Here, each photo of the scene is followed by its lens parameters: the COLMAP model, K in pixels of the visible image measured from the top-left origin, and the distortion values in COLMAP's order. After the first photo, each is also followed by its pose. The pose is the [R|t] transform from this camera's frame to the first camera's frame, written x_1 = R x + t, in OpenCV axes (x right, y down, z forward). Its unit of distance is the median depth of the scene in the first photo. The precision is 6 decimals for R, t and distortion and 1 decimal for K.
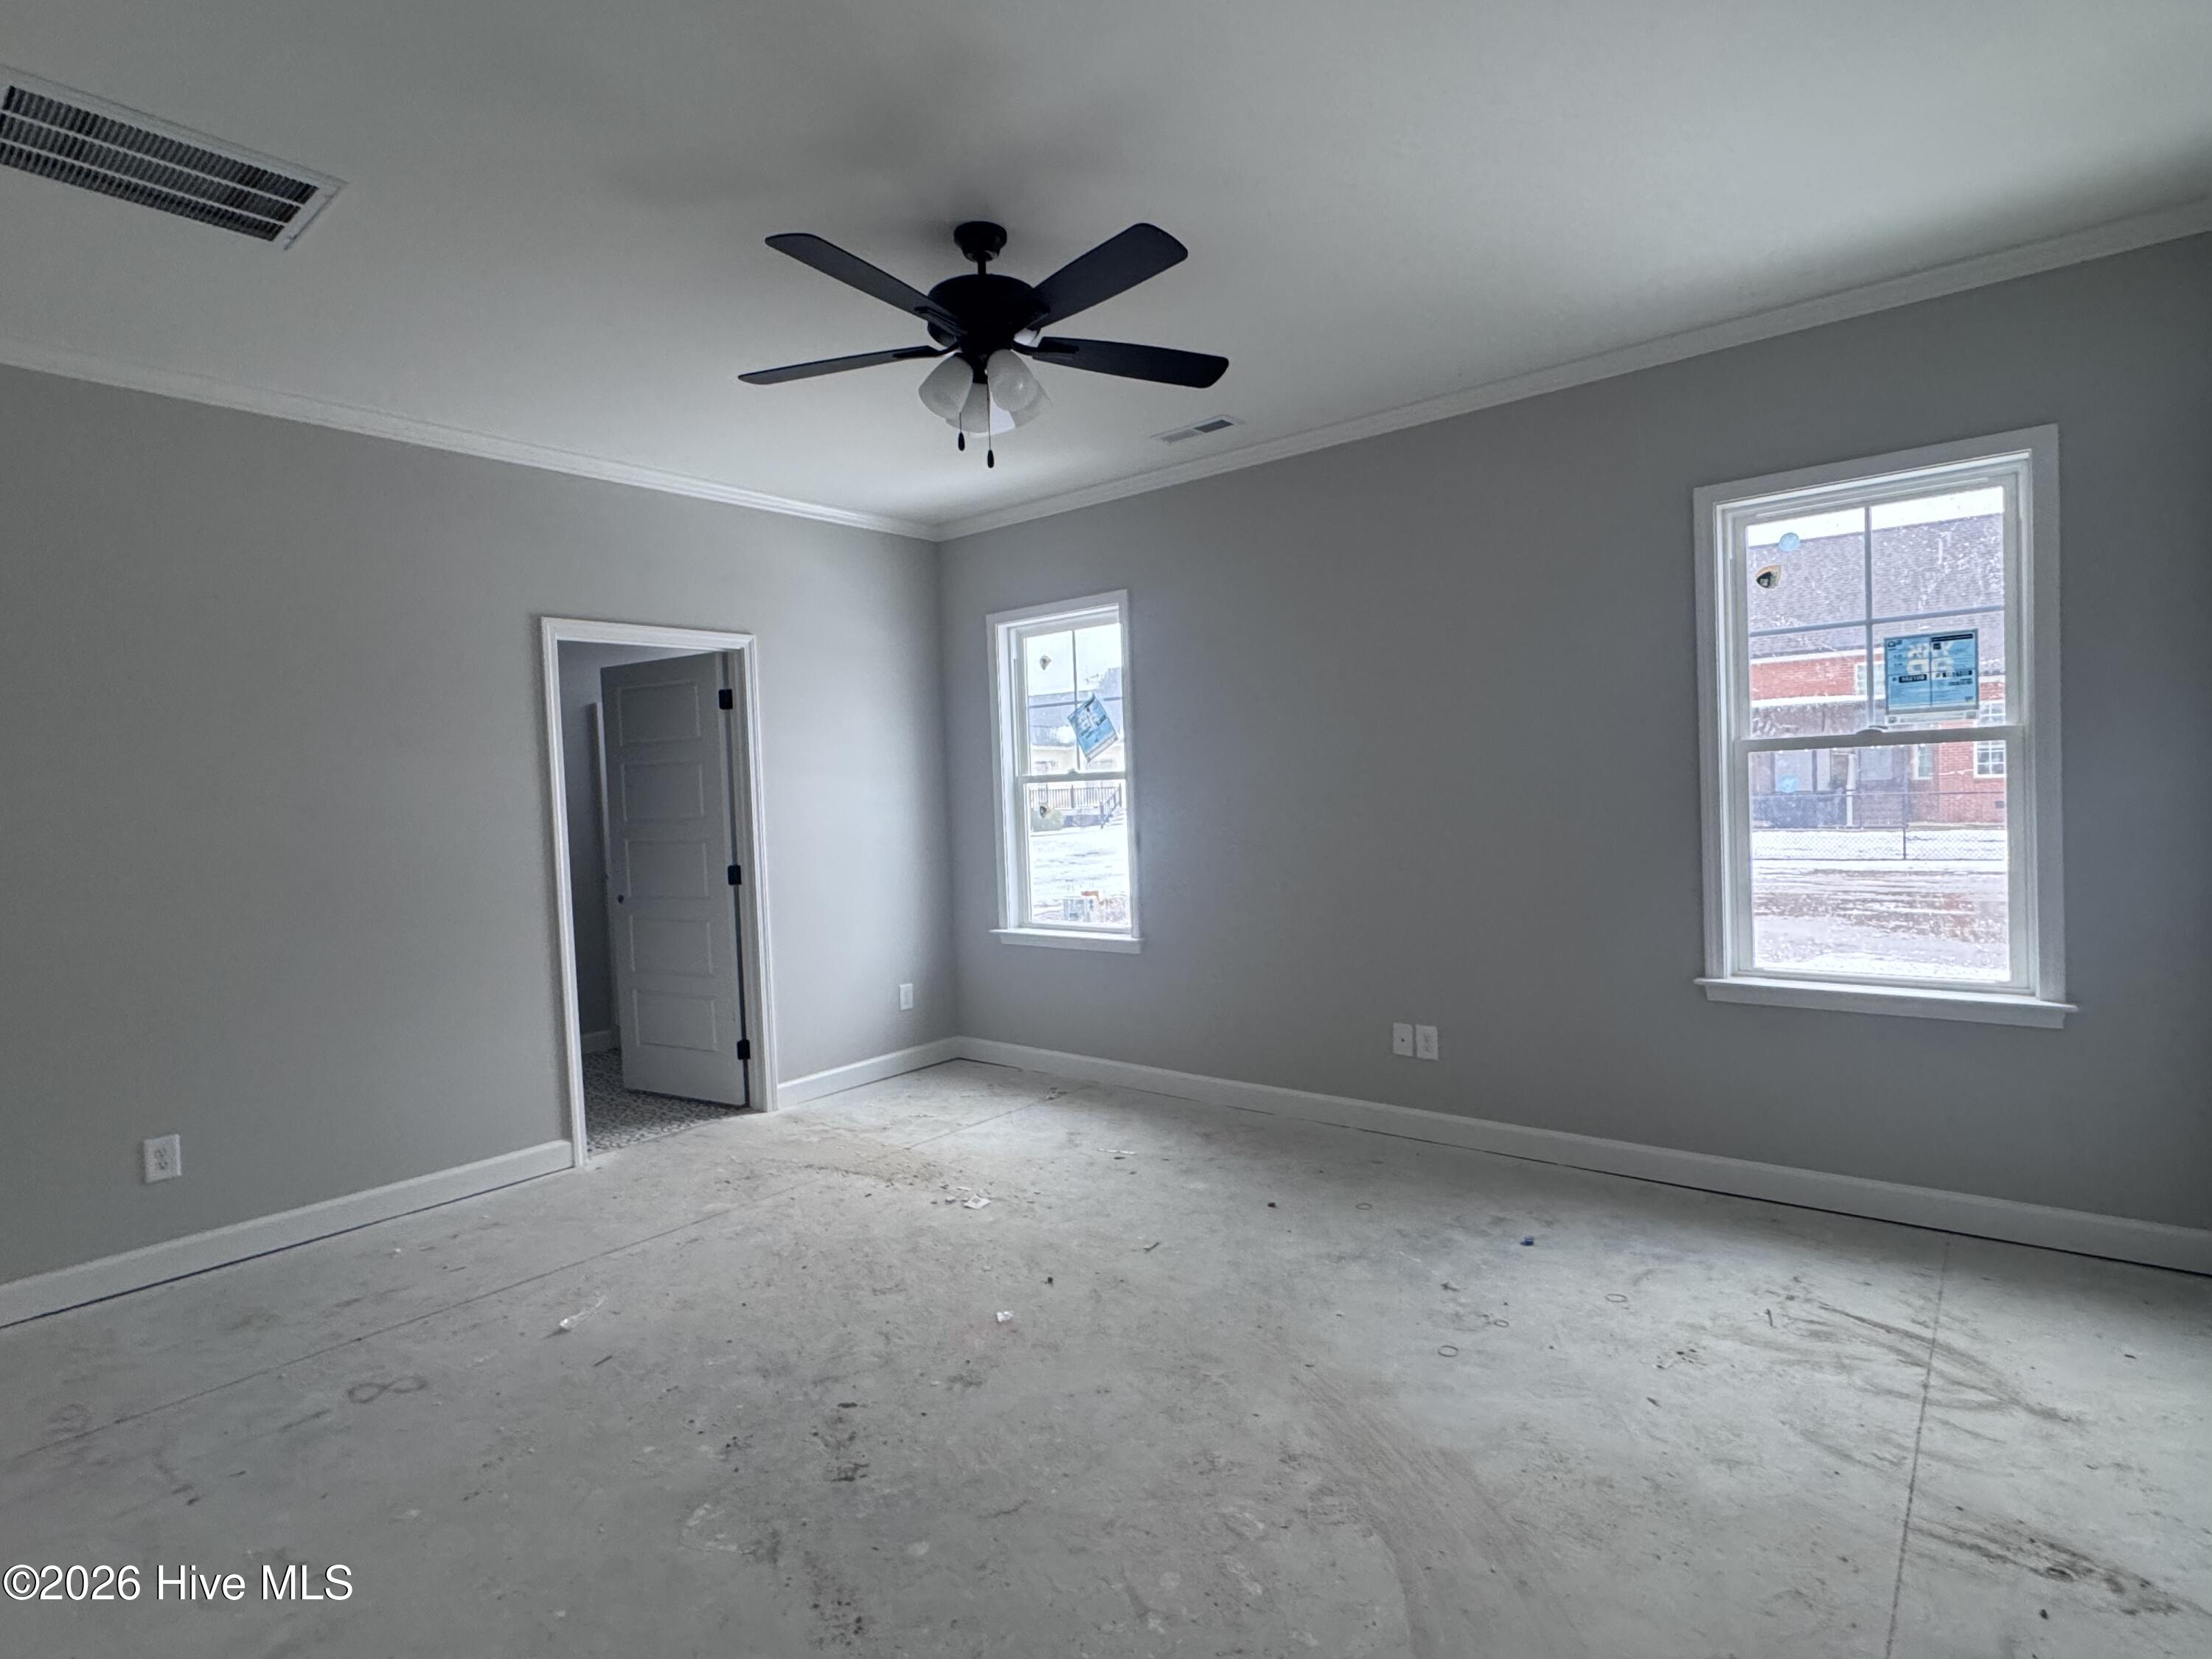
lens RADIAL K [[1148.8, 0, 1095.6], [0, 1148.8, 818.0], [0, 0, 1]] dist [-0.001262, -0.000378]
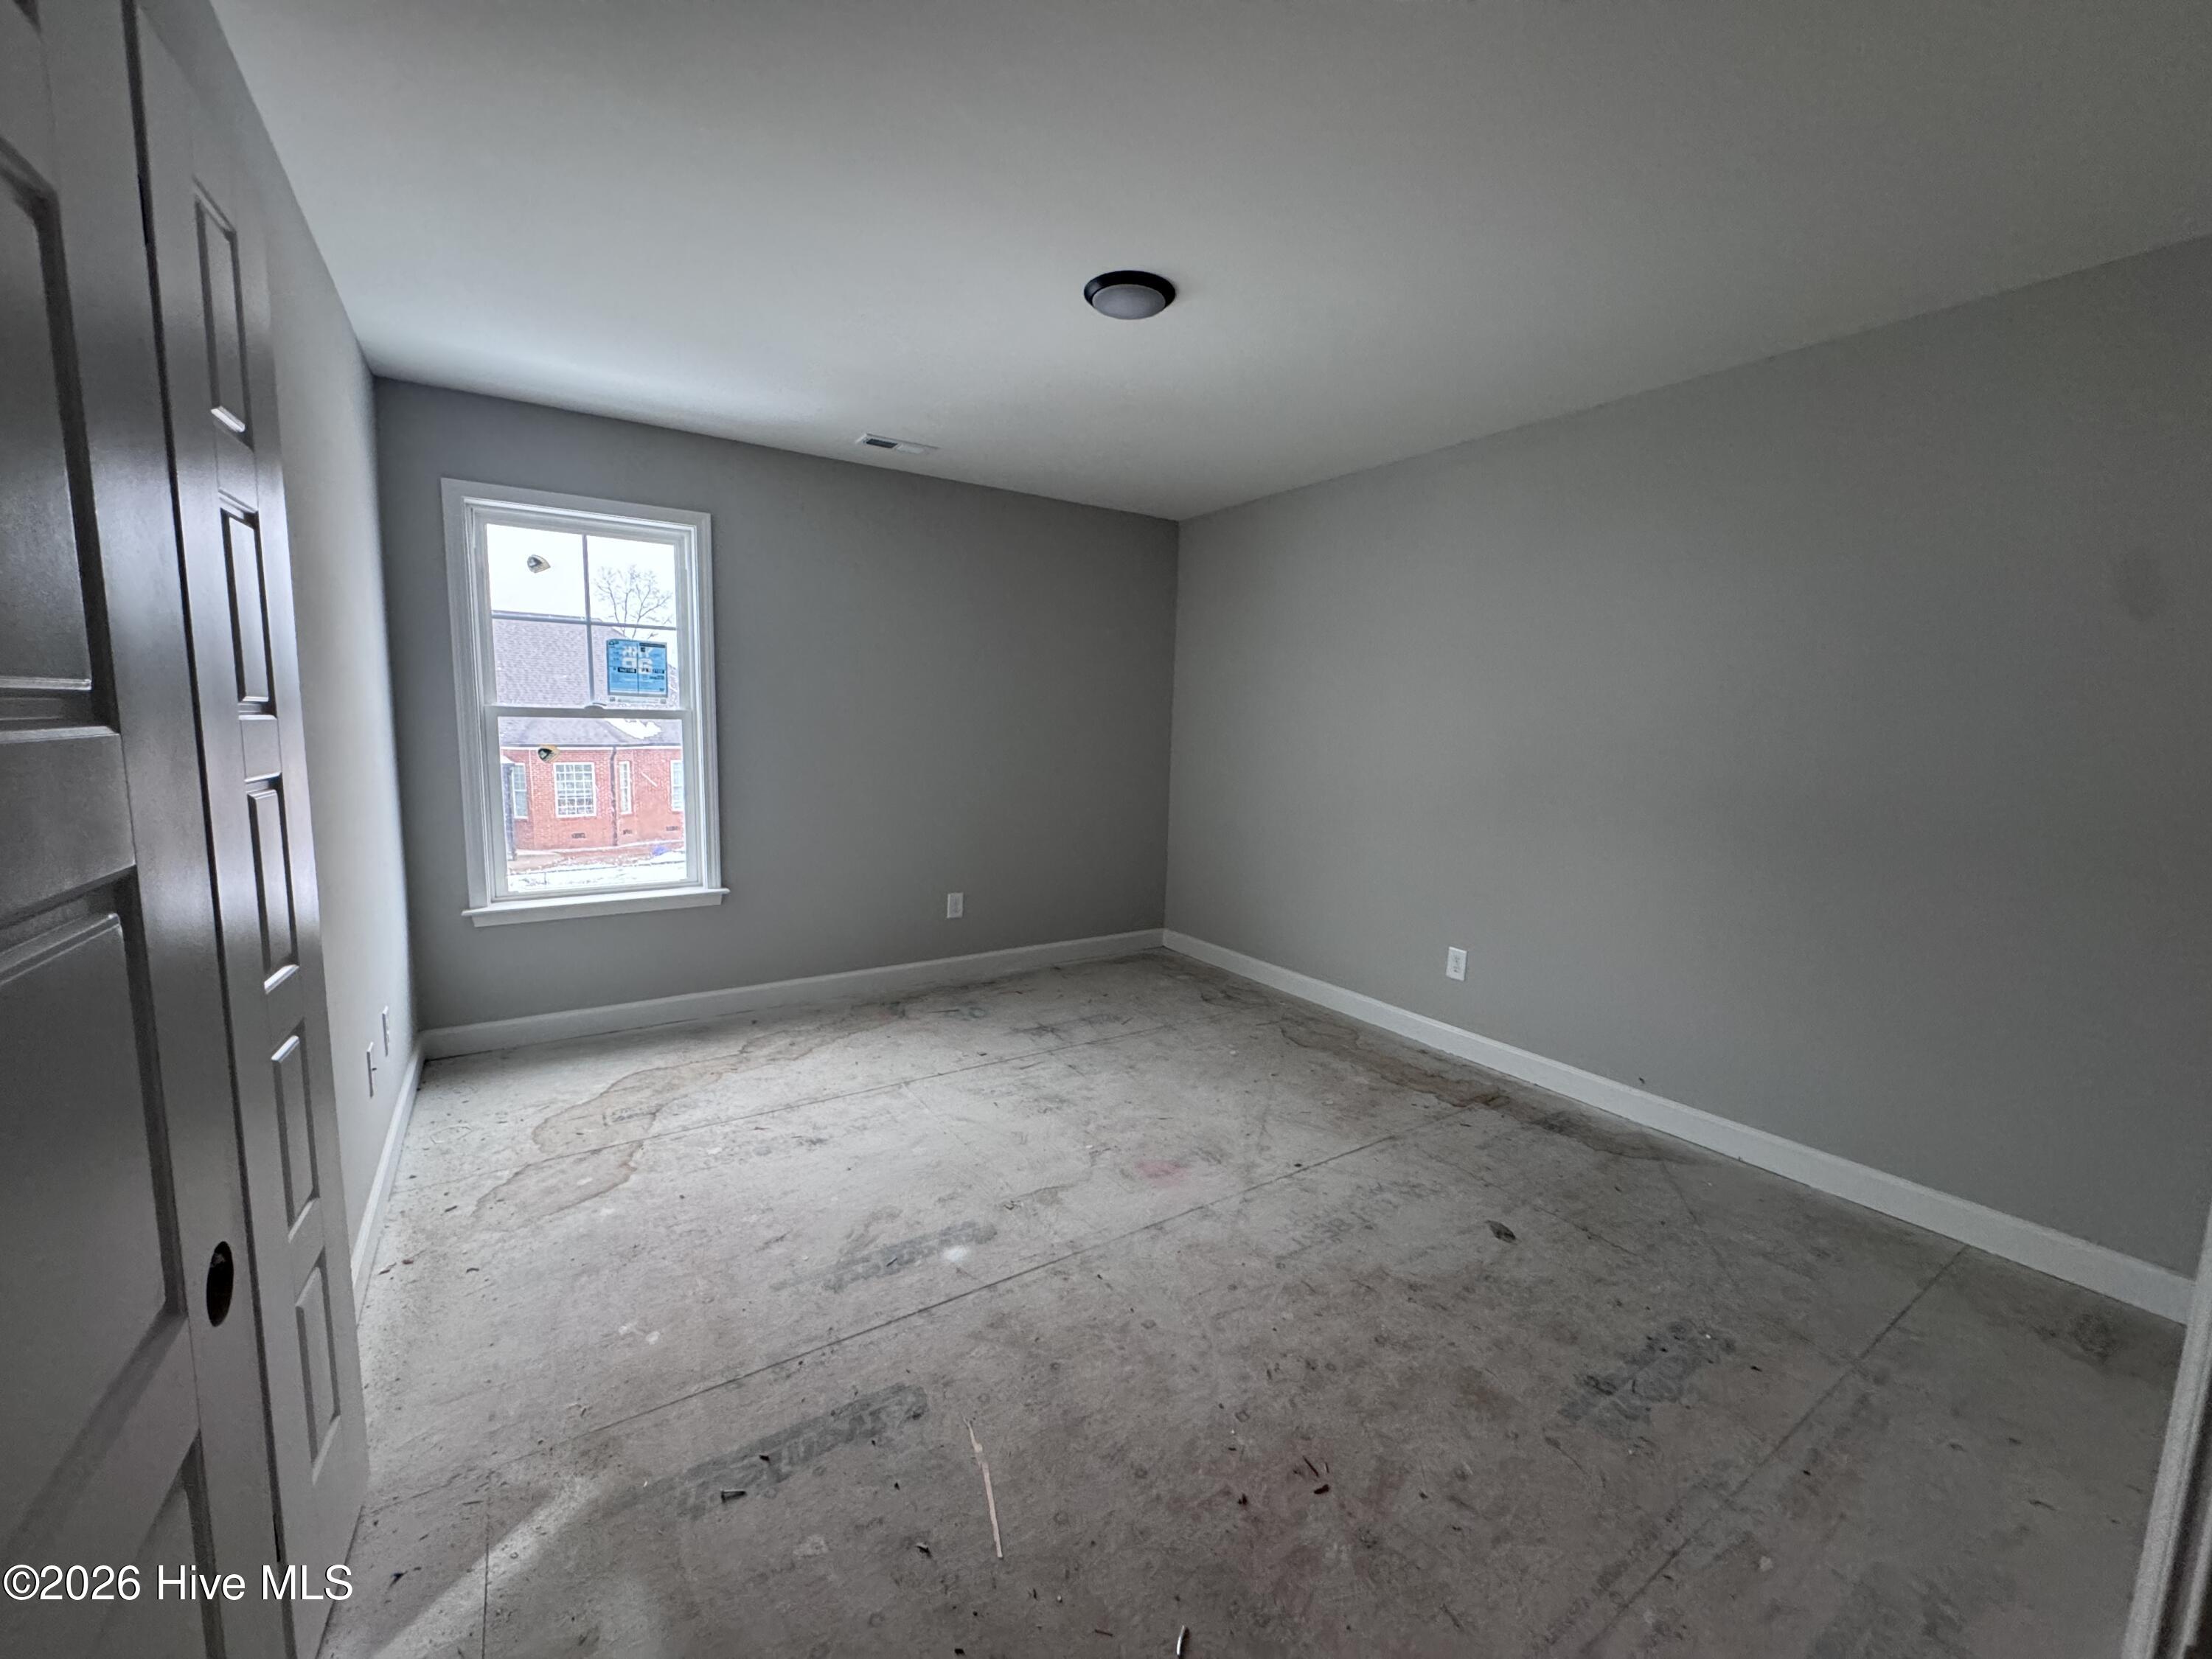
lens RADIAL K [[889.1, 0, 1107.1], [0, 889.1, 820.5], [0, 0, 1]] dist [-0.003386, 0.000229]
pose [[0.259474, -0.055846, 0.964134, -0.186665], [0.005570, 0.998397, 0.056332, 0.002267], [-0.965734, -0.009247, 0.259369, 0.159161]]
